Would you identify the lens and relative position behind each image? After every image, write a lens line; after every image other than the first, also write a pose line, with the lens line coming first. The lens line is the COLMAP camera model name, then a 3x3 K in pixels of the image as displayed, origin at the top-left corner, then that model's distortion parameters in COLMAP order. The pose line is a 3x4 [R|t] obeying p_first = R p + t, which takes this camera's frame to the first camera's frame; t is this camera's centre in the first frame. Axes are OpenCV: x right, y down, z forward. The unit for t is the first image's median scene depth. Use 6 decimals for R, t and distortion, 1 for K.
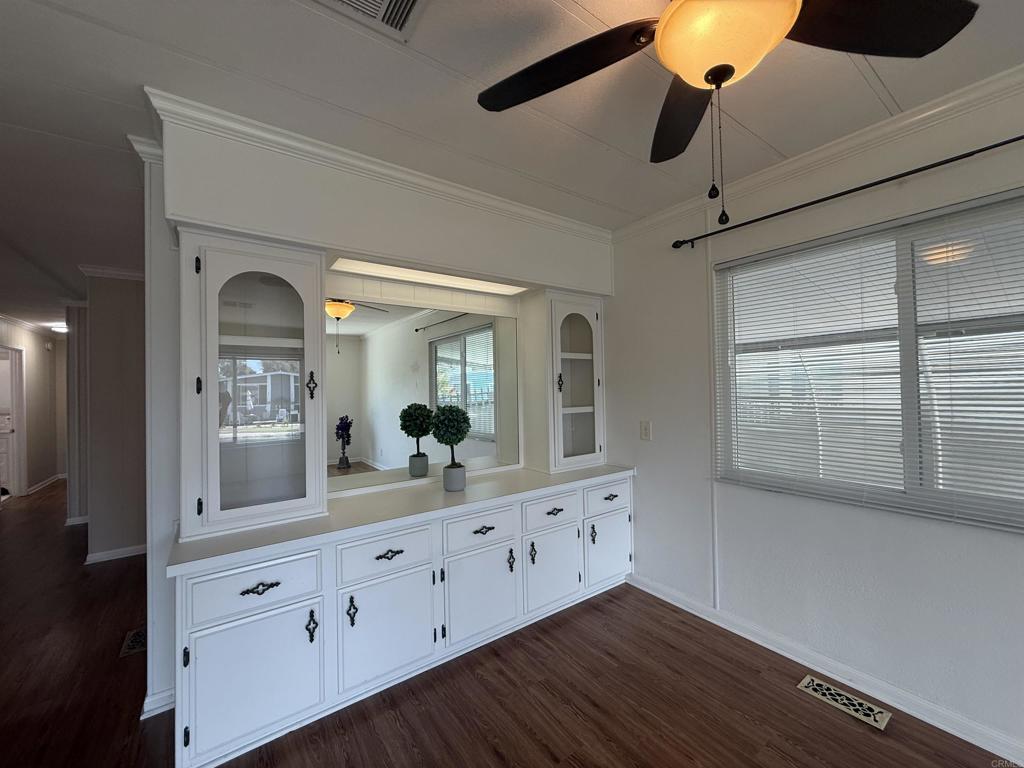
lens RADIAL K [[412.2, 0, 510.3], [0, 412.2, 388.0], [0, 0, 1]] dist [0.013467, -0.000057]
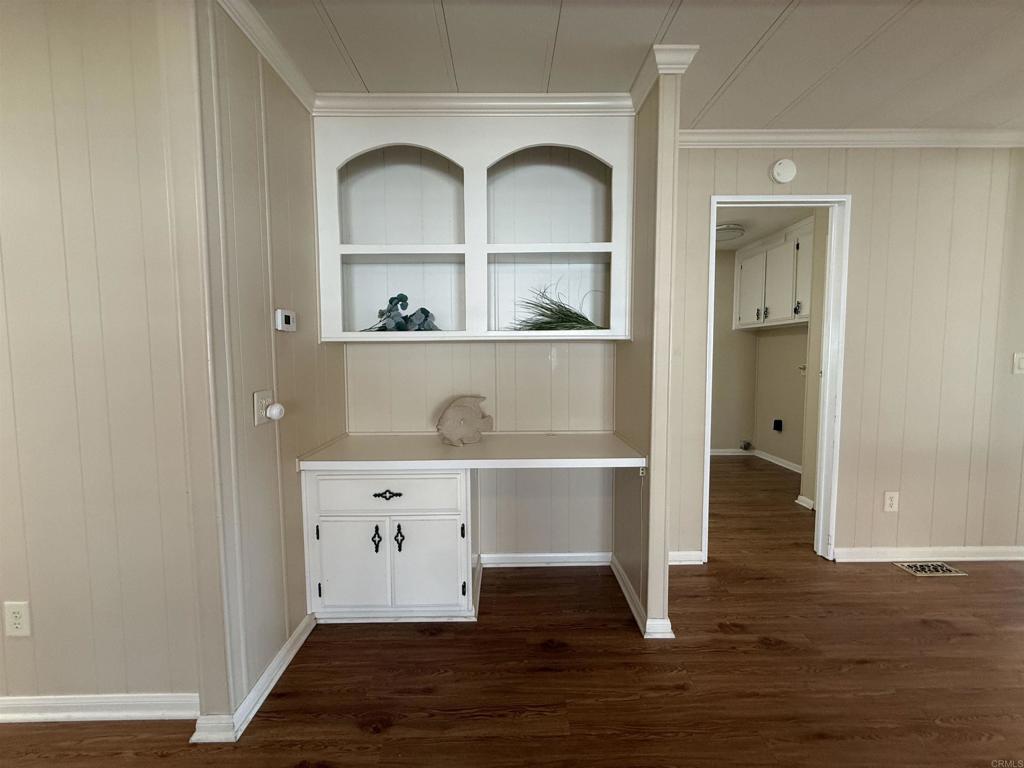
lens RADIAL K [[407.9, 0, 510.9], [0, 407.9, 356.2], [0, 0, 1]] dist [-0.000010, -0.000027]
pose [[0.817874, 0.048791, -0.573326, 0.428260], [-0.010860, 0.997530, 0.069399, -0.000840], [0.575295, -0.050533, 0.816383, 0.334628]]
